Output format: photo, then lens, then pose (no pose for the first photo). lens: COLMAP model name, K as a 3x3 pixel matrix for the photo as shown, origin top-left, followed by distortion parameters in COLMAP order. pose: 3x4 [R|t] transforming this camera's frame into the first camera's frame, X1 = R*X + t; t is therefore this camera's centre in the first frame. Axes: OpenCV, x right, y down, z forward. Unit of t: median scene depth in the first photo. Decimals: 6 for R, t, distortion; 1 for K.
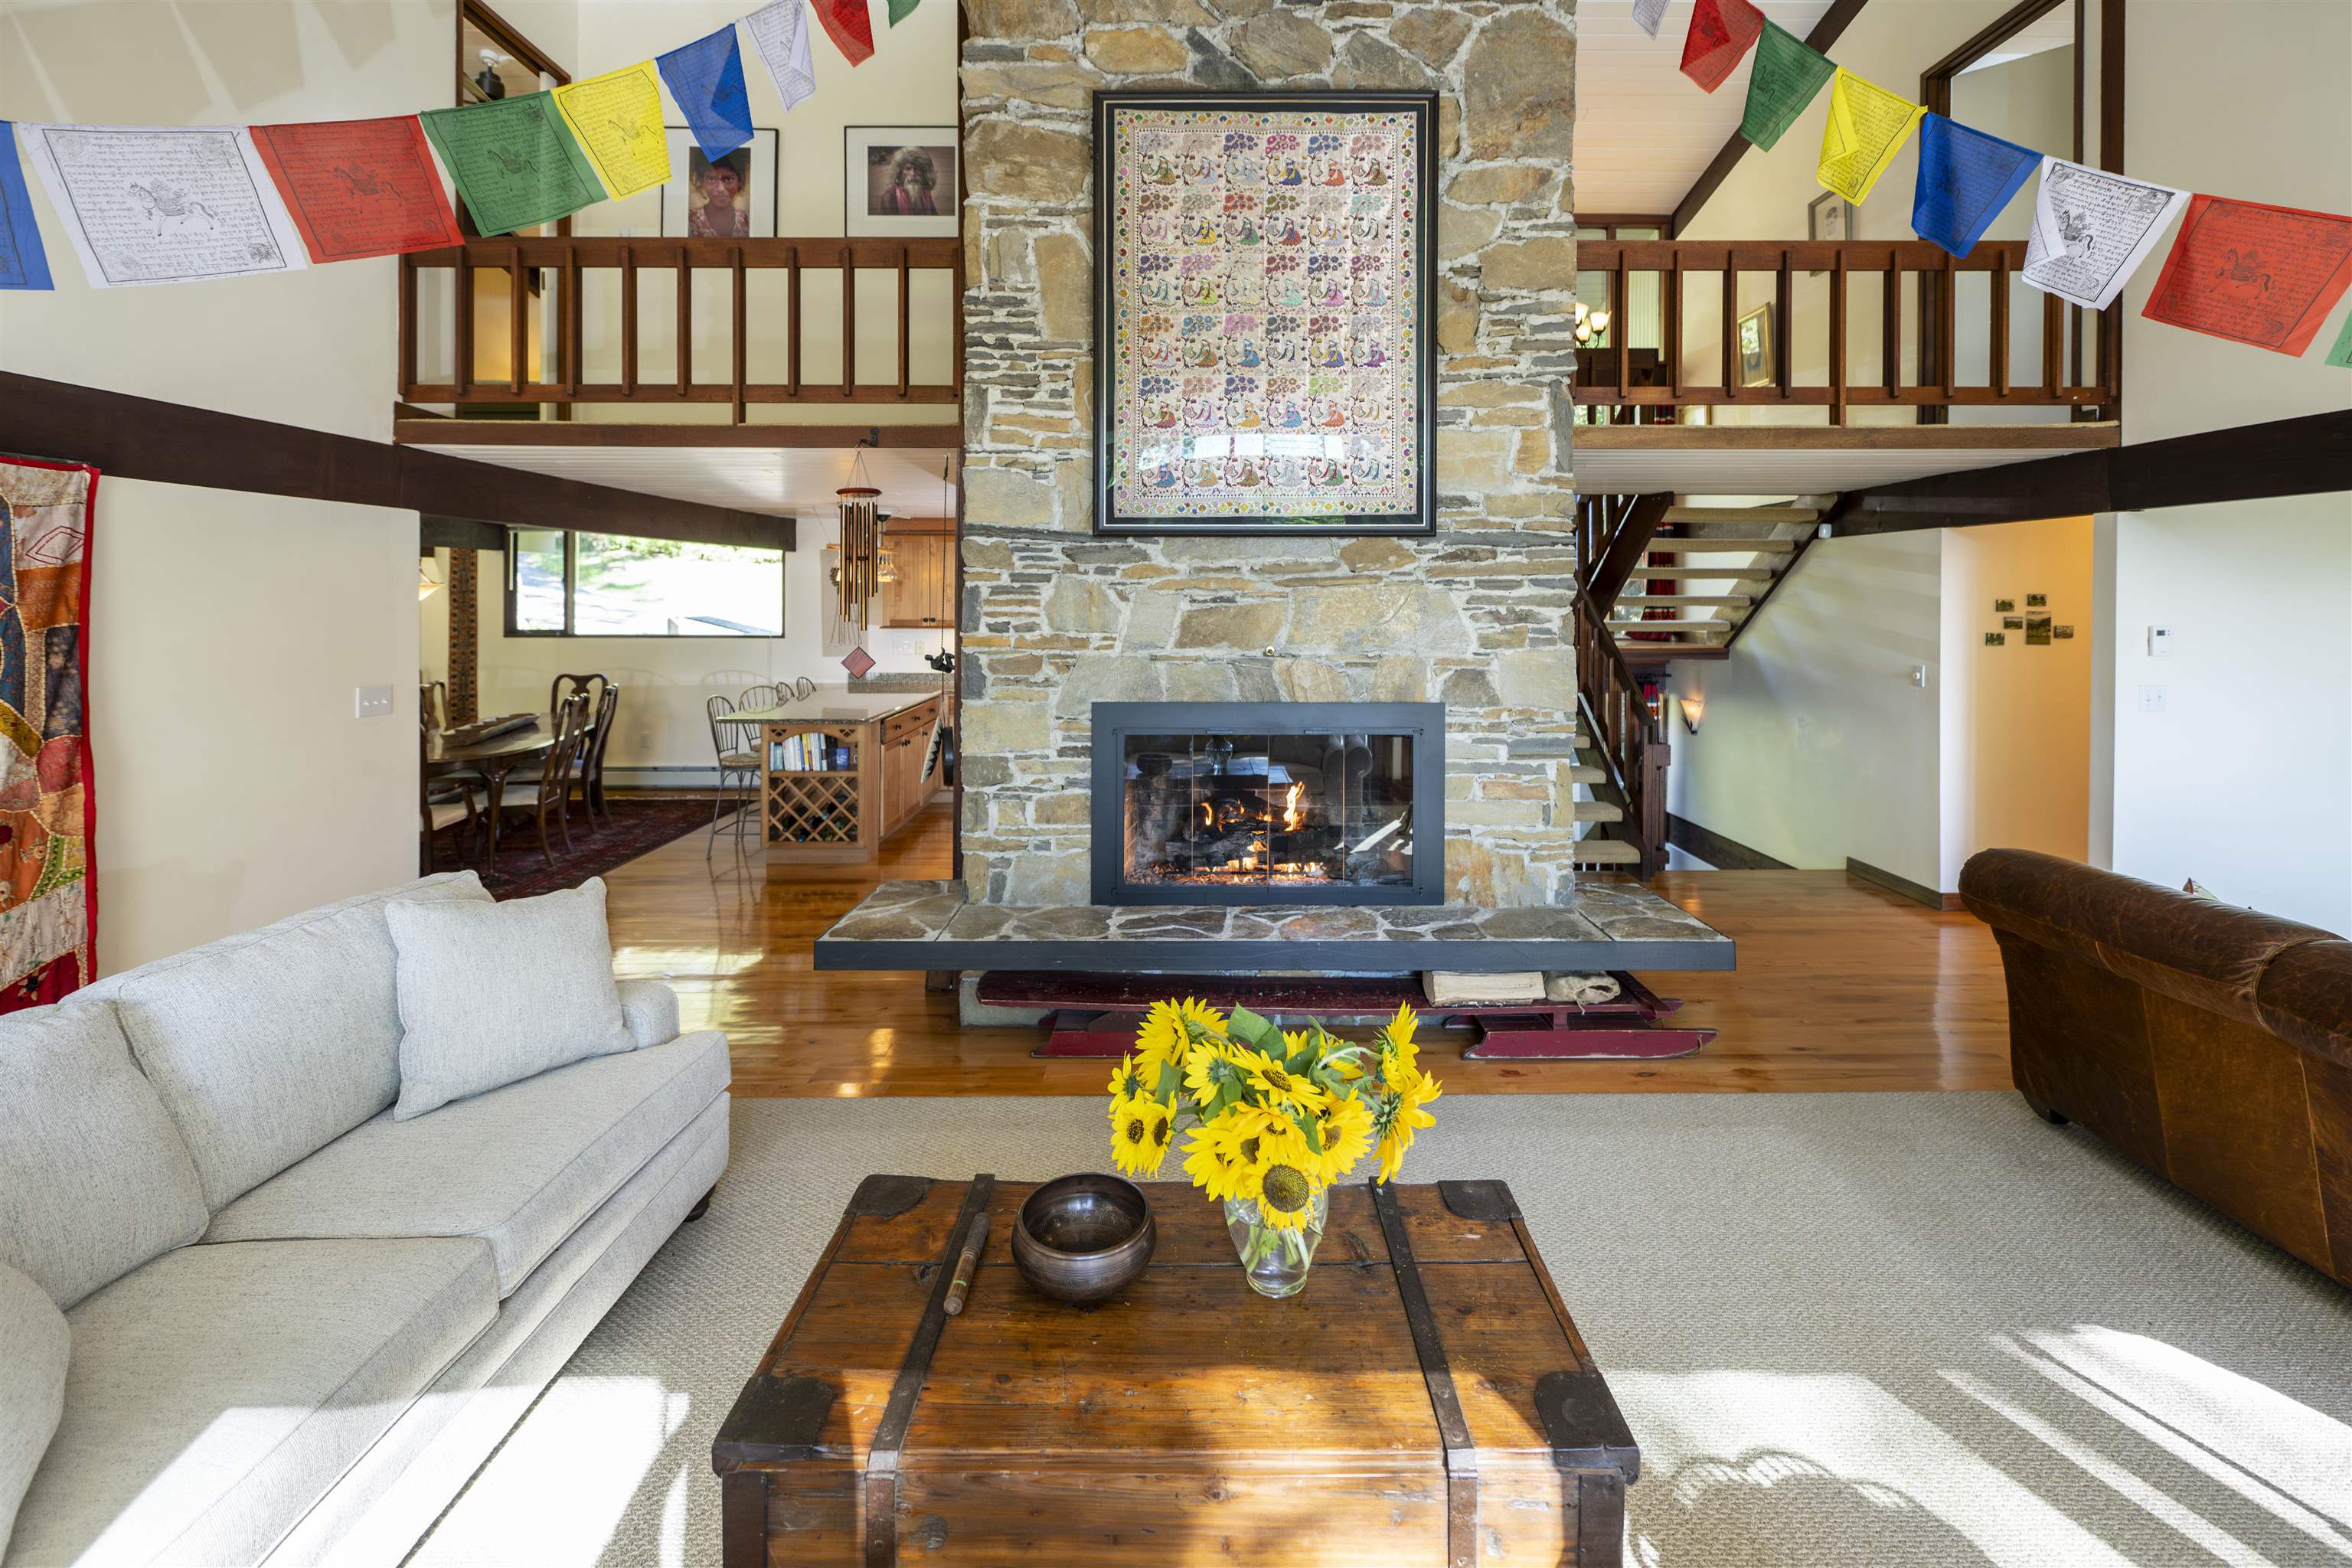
lens RADIAL K [[971.5, 0, 1209.1], [0, 971.5, 614.0], [0, 0, 1]] dist [-0.000658, 0.000405]
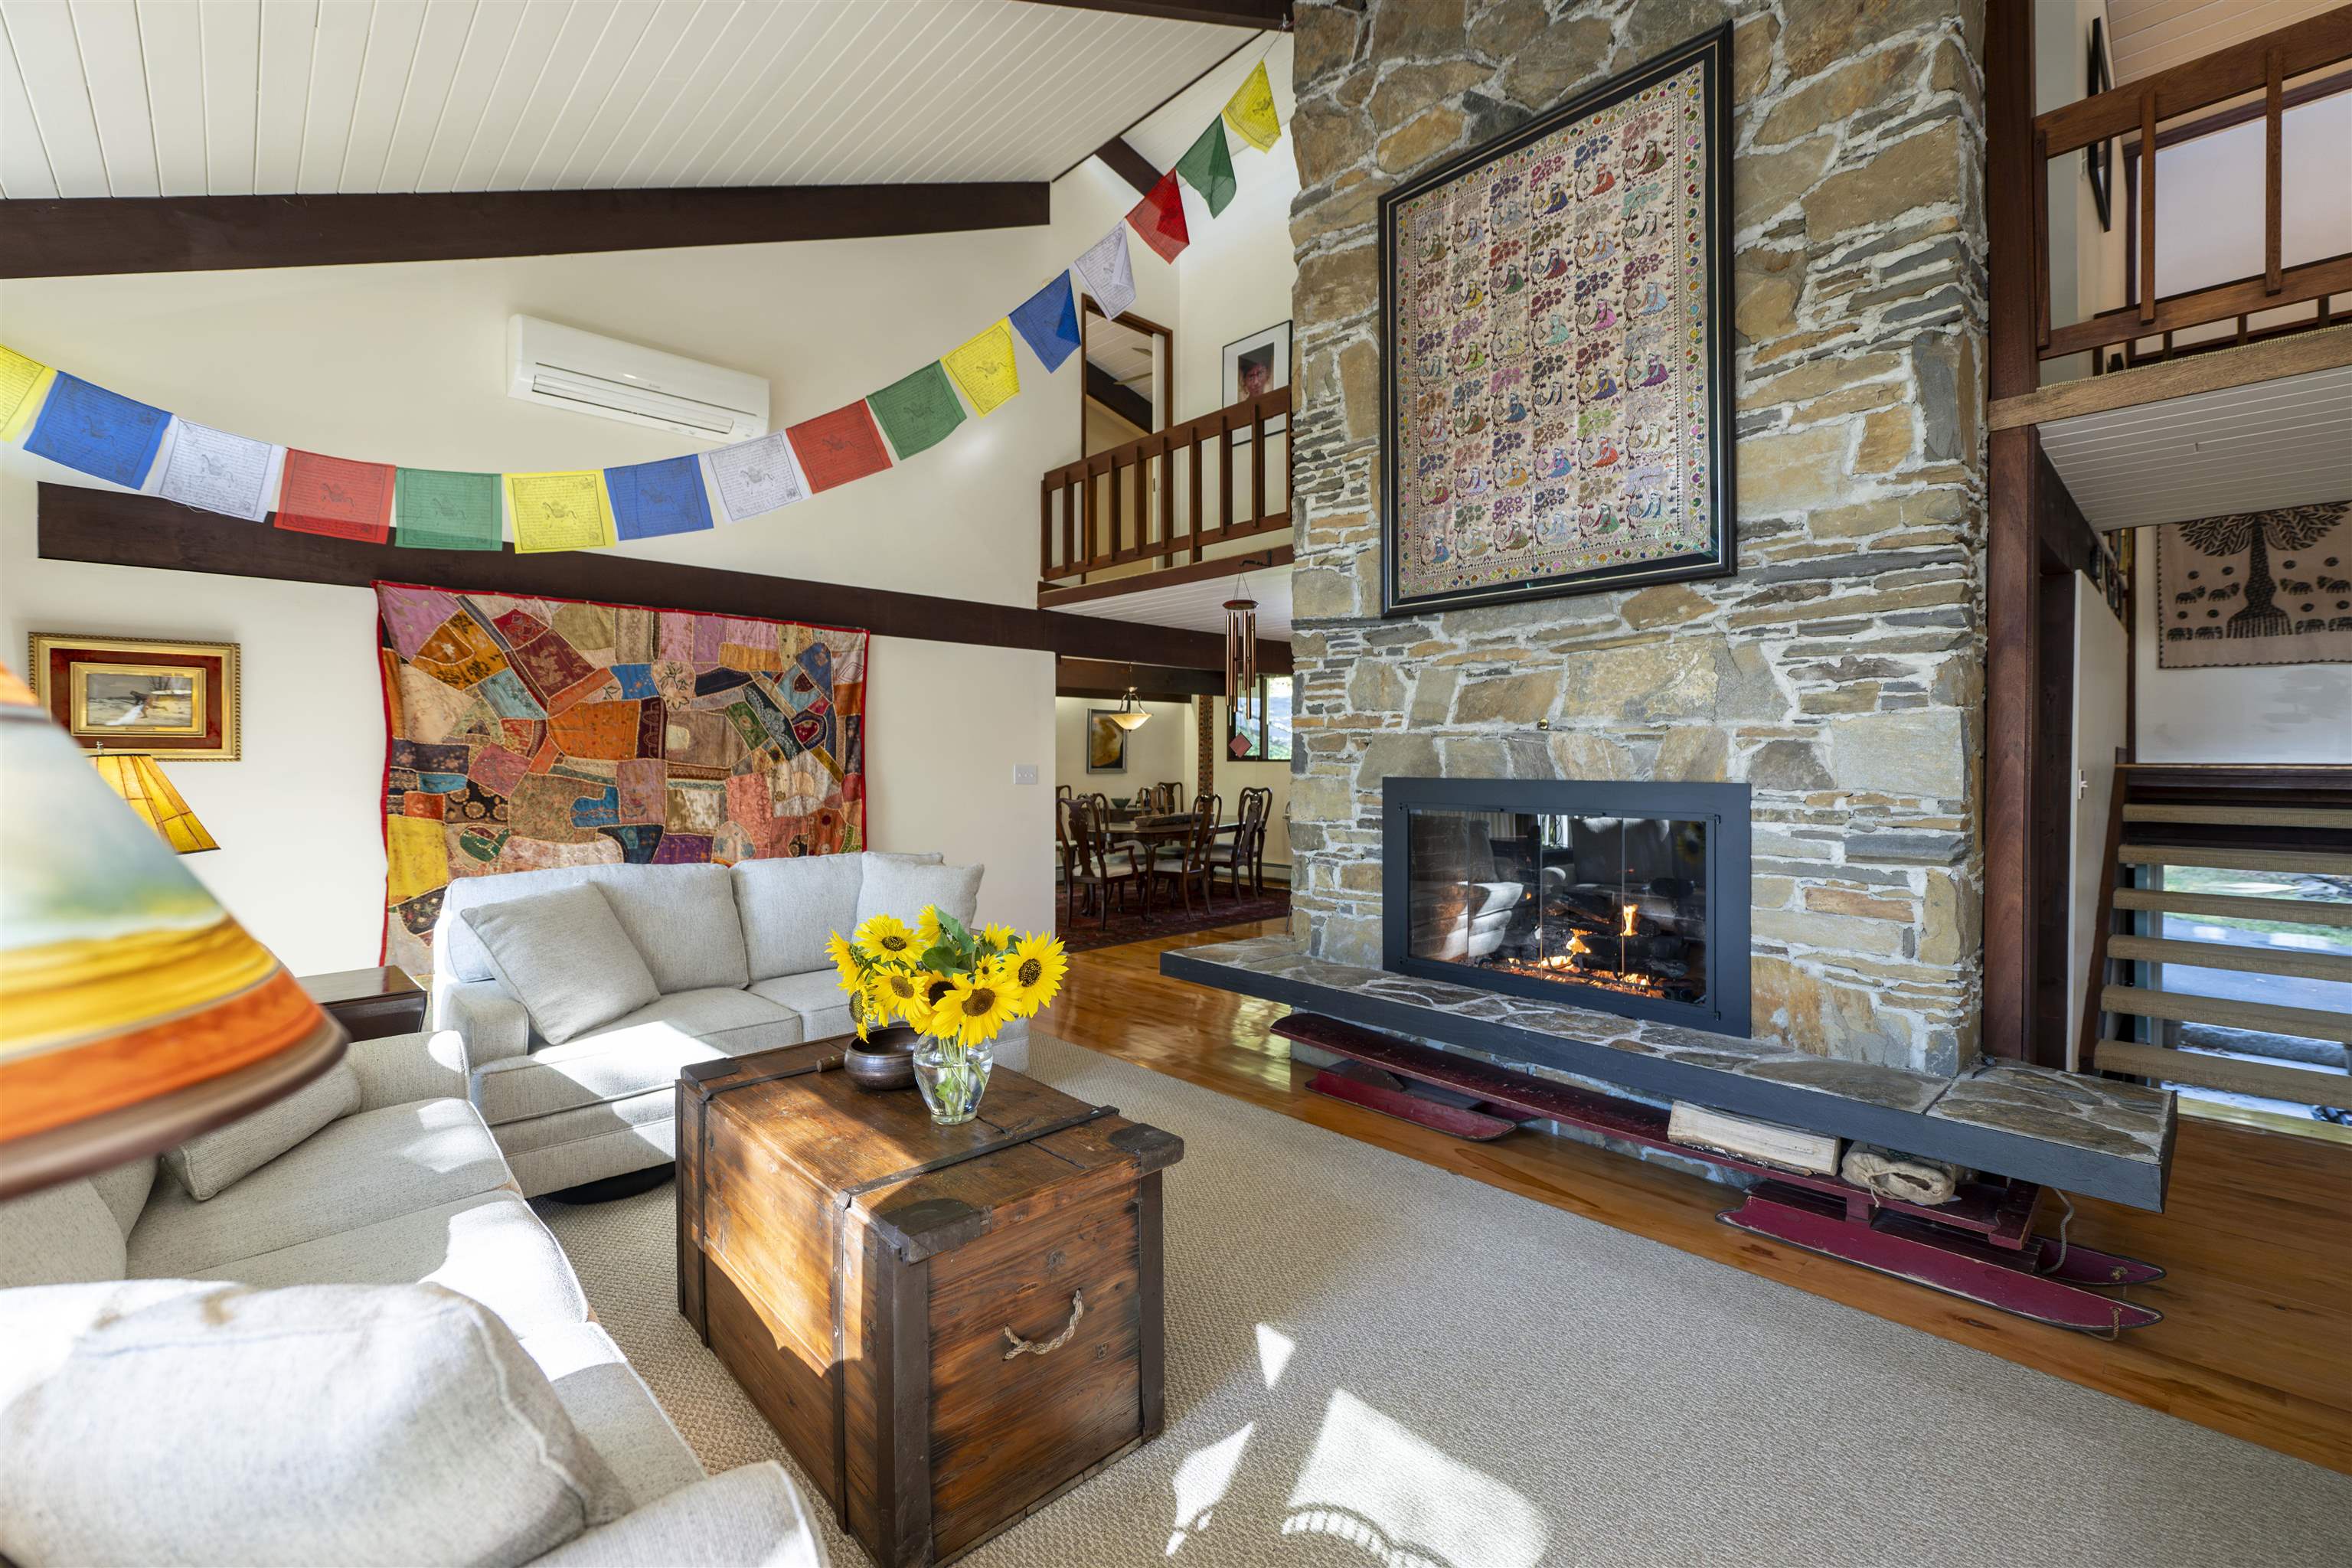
lens RADIAL K [[952.2, 0, 1182.3], [0, 952.2, 765.1], [0, 0, 1]] dist [-0.002113, 0.000281]
pose [[0.701069, 0.008266, -0.713046, 0.471925], [-0.010022, 0.999948, 0.001739, 0.079688], [0.713023, 0.005927, 0.701116, 0.123398]]
